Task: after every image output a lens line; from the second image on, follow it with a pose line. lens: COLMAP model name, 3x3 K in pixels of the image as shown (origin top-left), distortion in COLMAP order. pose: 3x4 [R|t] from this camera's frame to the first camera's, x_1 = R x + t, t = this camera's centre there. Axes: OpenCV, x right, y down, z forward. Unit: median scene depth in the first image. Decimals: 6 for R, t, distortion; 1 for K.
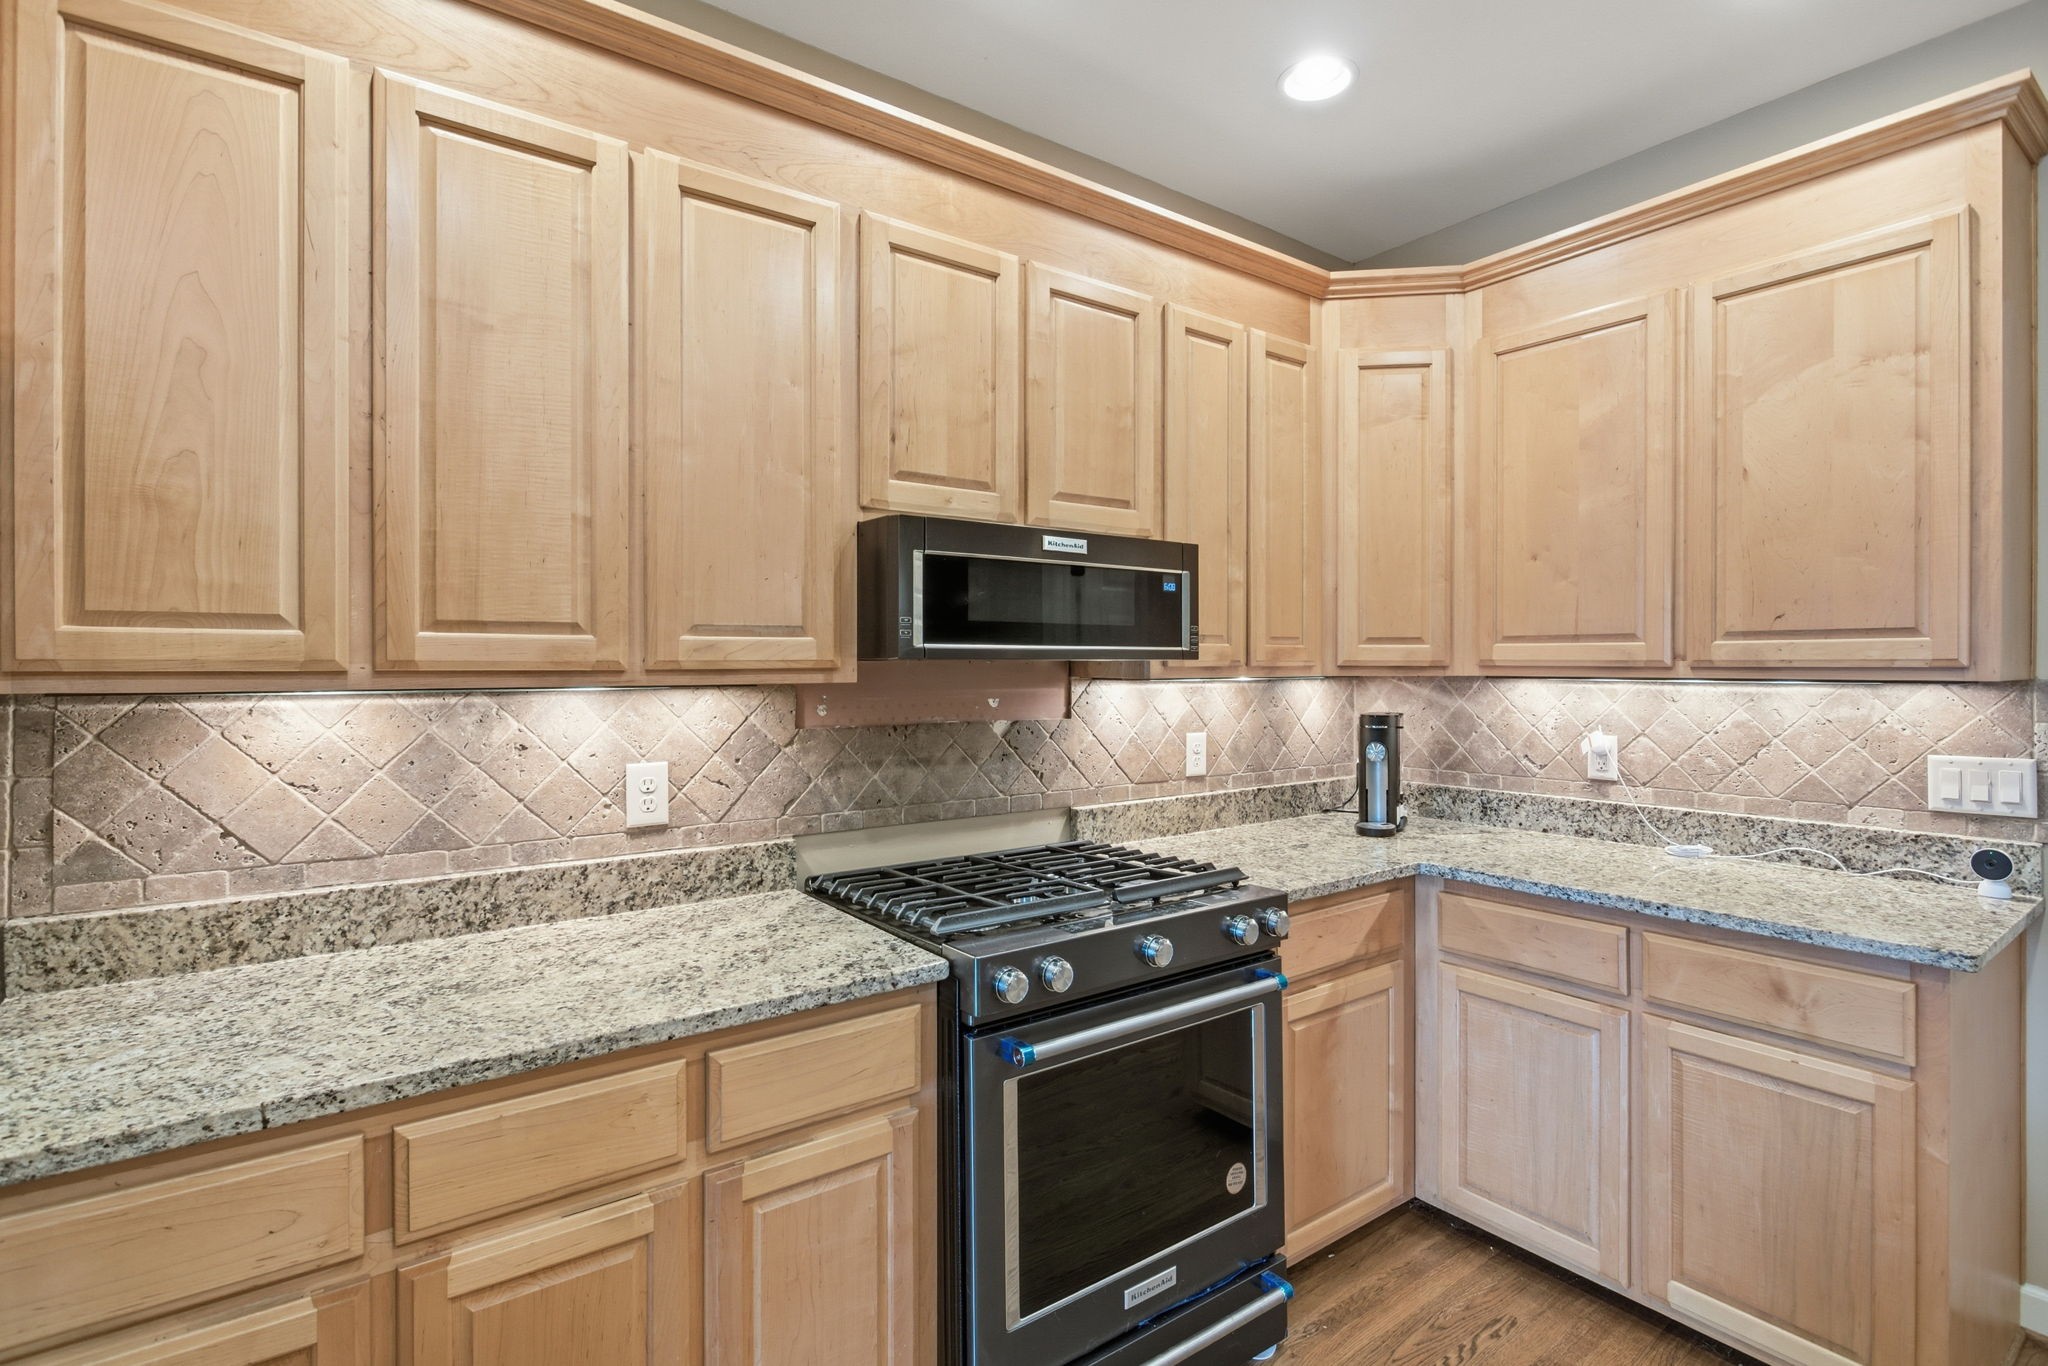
lens RADIAL K [[987.9, 0, 1014.6], [0, 987.9, 665.3], [0, 0, 1]] dist [-0.006558, 0.001475]
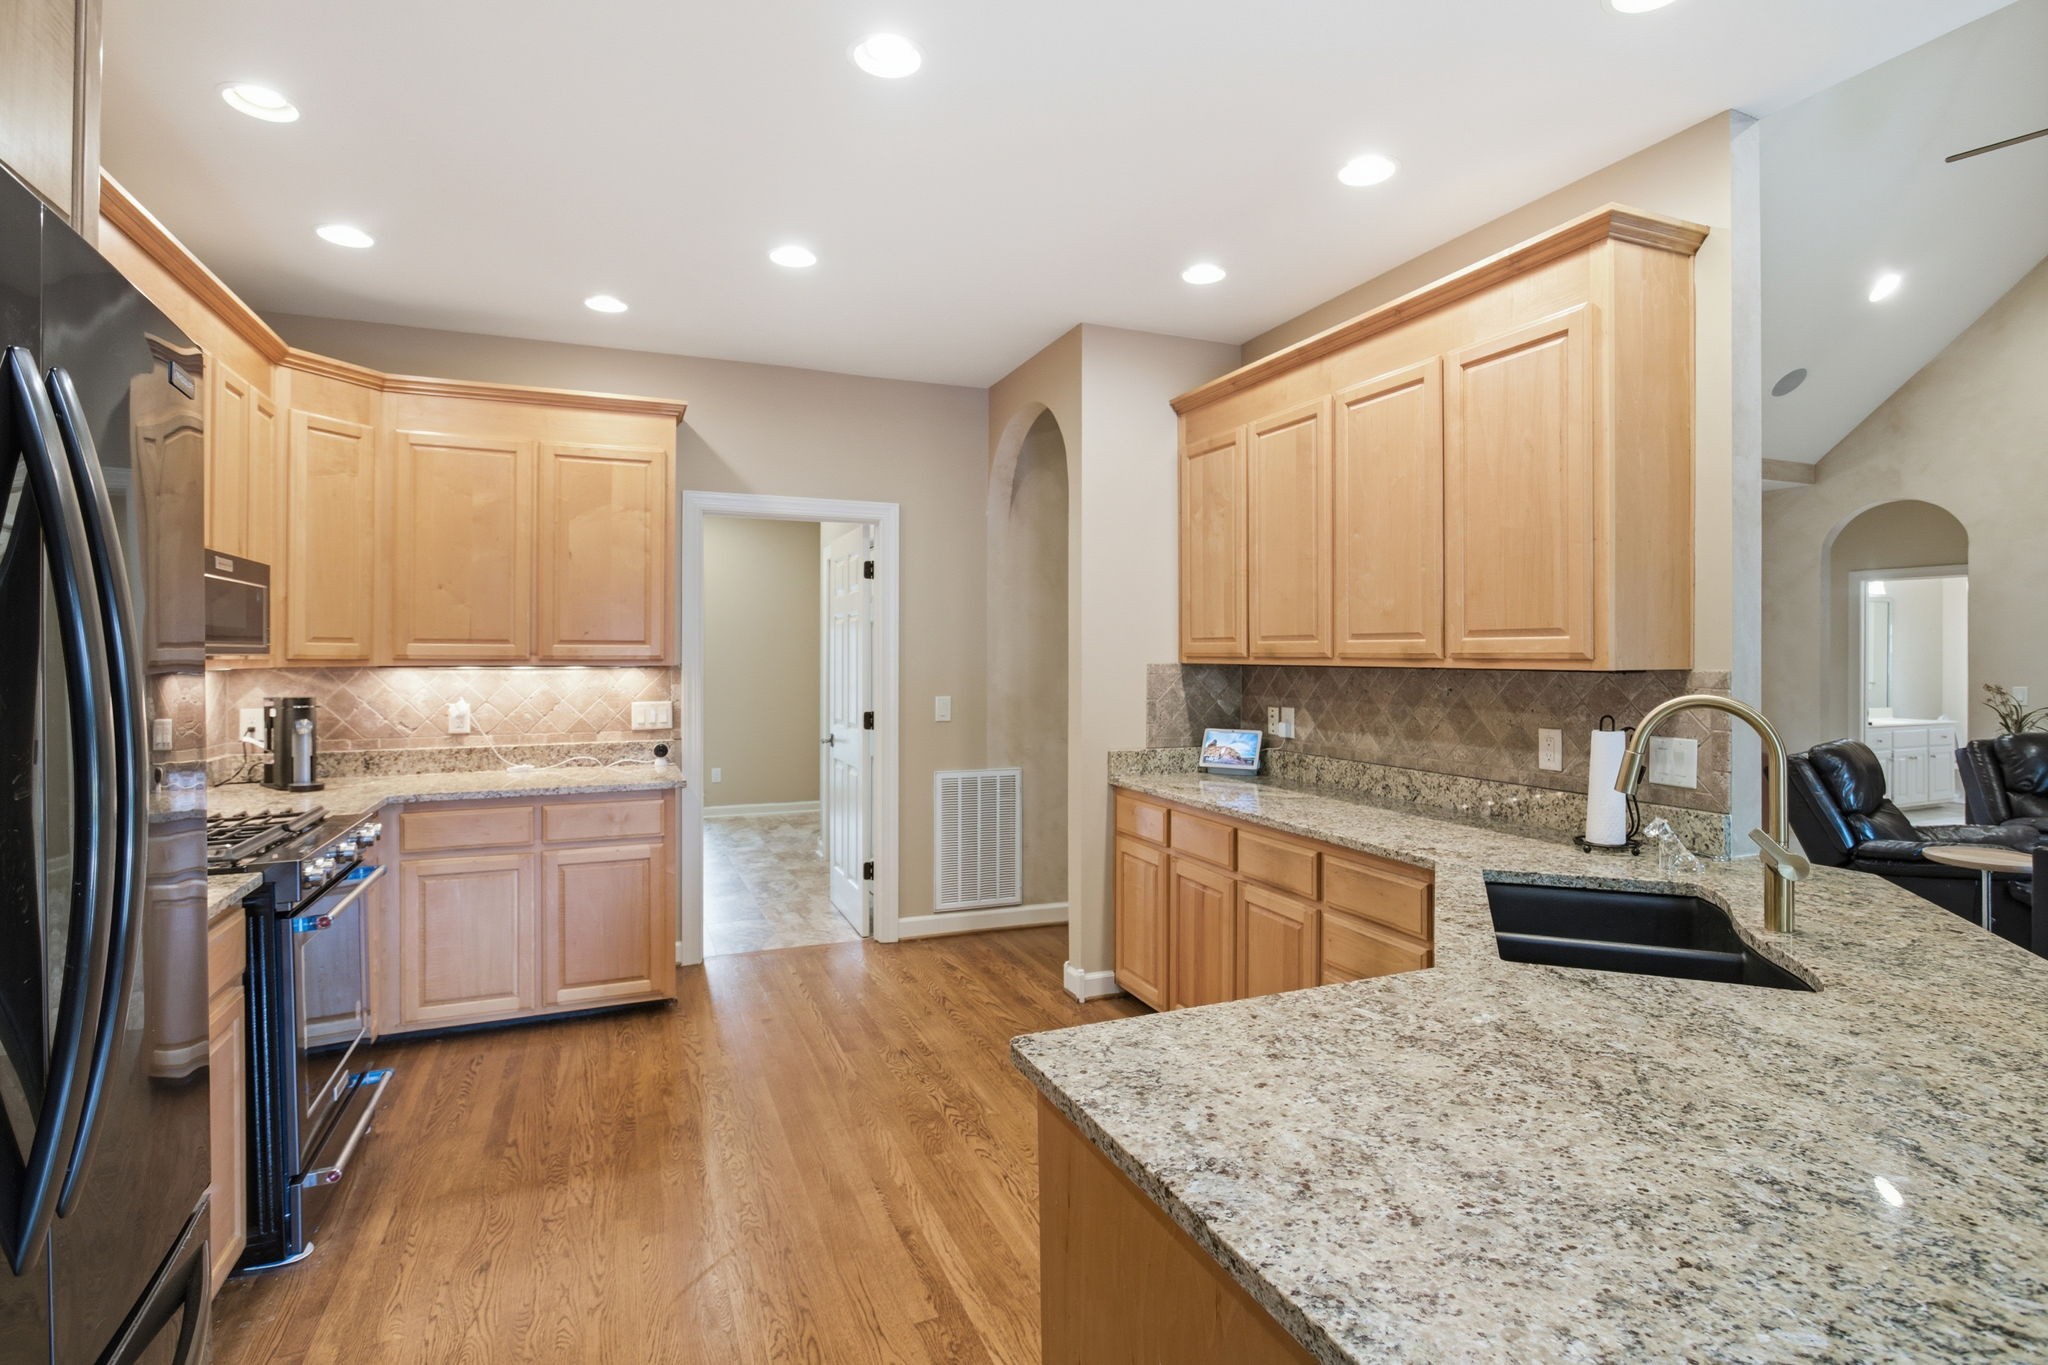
lens RADIAL K [[987.9, 0, 1018.3], [0, 987.9, 662.5], [0, 0, 1]] dist [-0.006558, 0.001475]
pose [[0.247073, -0.005538, 0.968981, -0.821070], [0.000342, 0.999984, 0.005628, -0.002126], [-0.968997, -0.001059, 0.247071, -0.265012]]
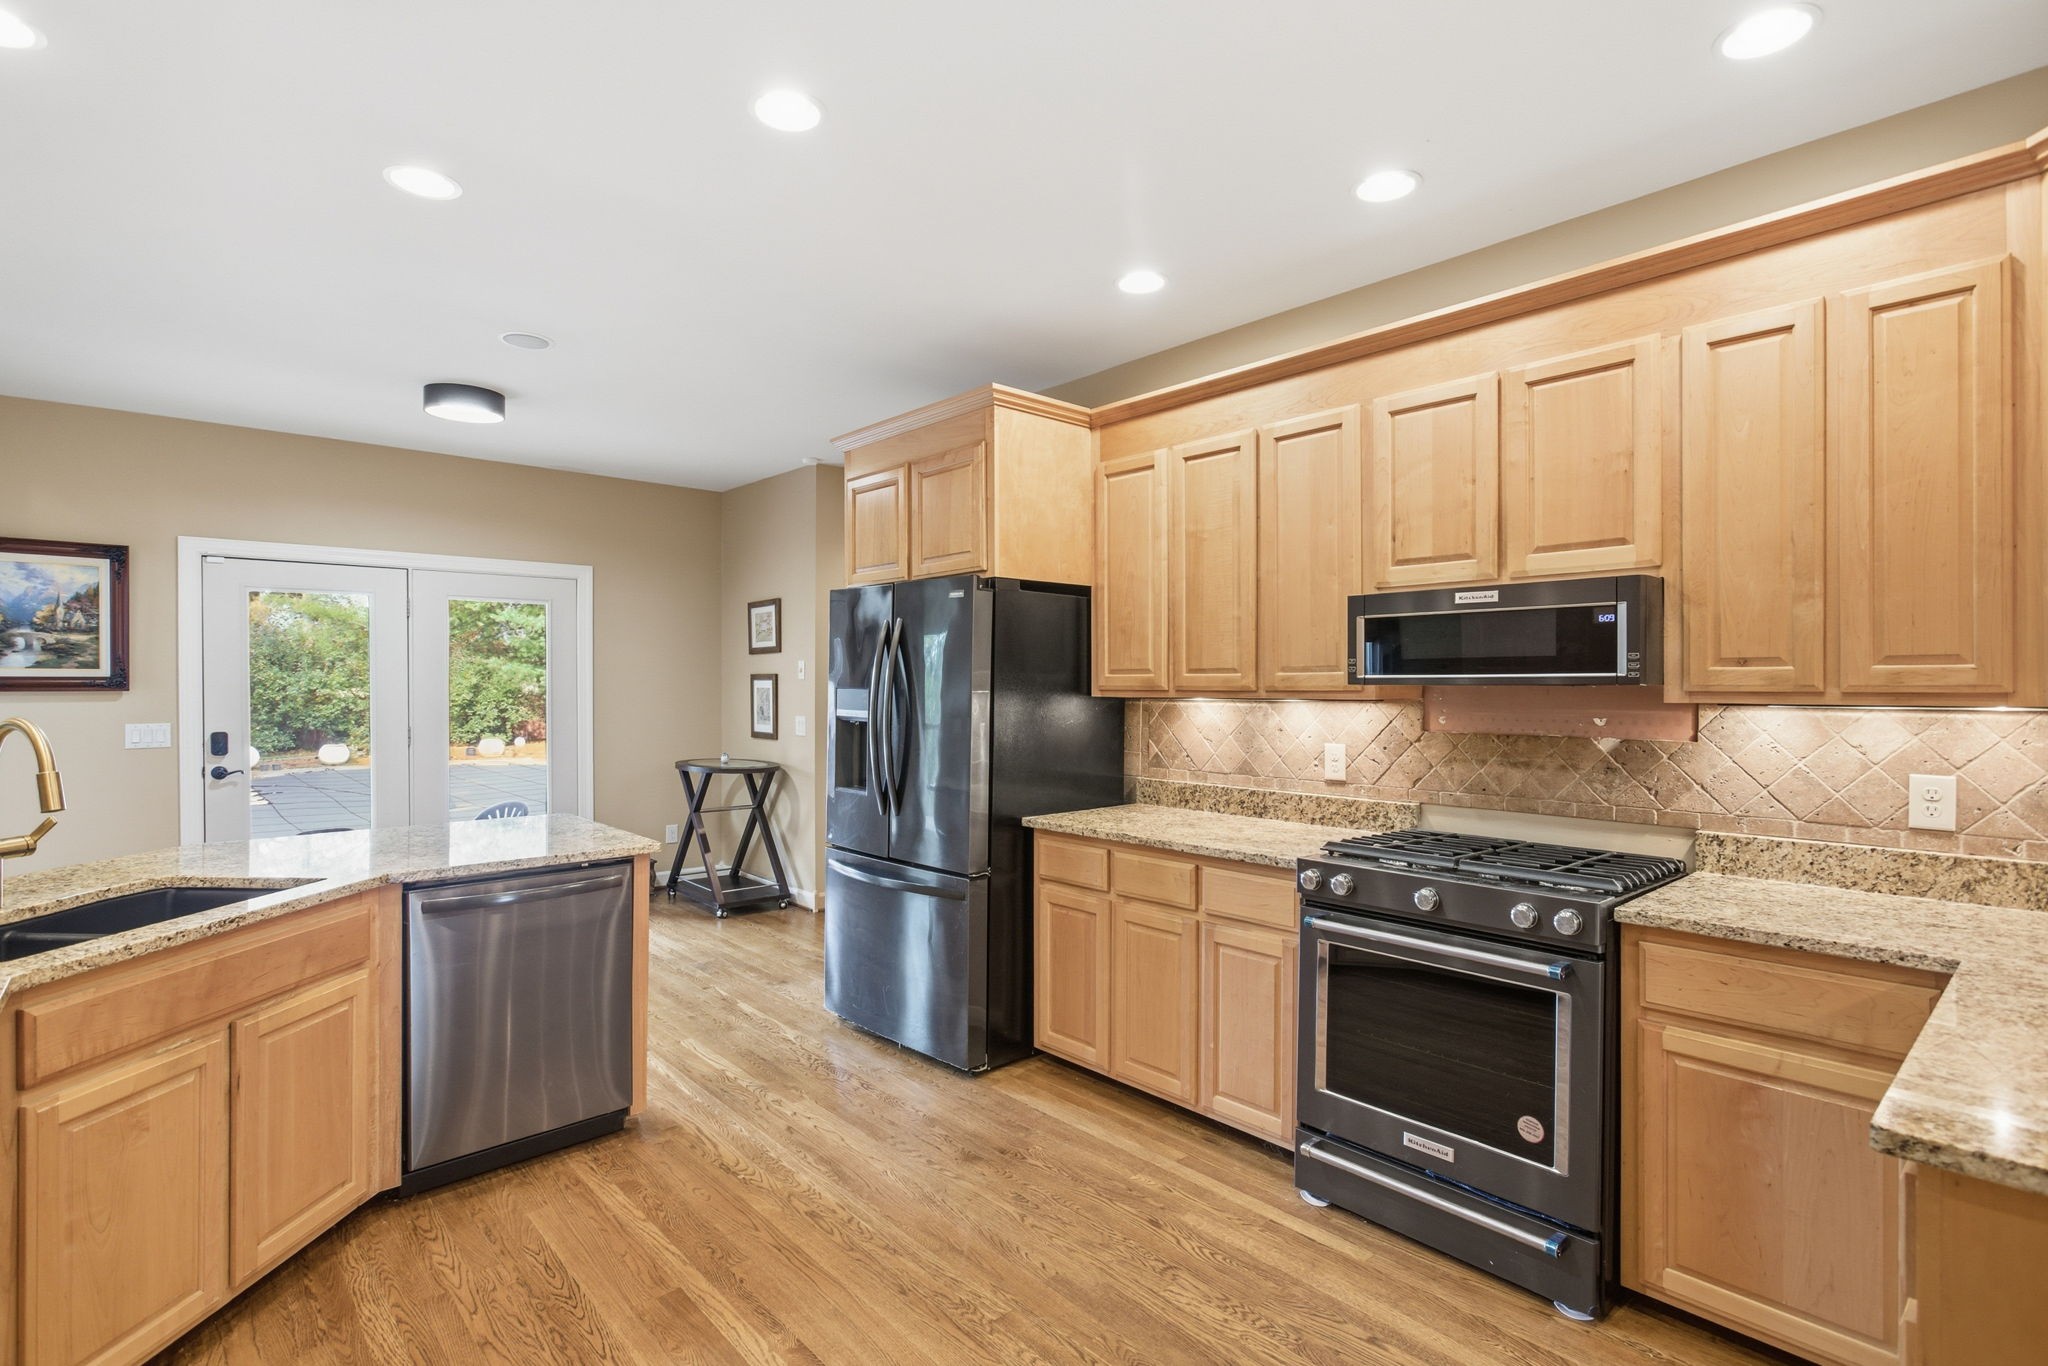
lens RADIAL K [[987.9, 0, 1042.3], [0, 987.9, 680.4], [0, 0, 1]] dist [-0.006558, 0.001475]
pose [[0.109414, -0.004169, -0.993988, 1.148588], [-0.001794, 0.999989, -0.004392, -0.004439], [0.993995, 0.002264, 0.109405, 0.256782]]
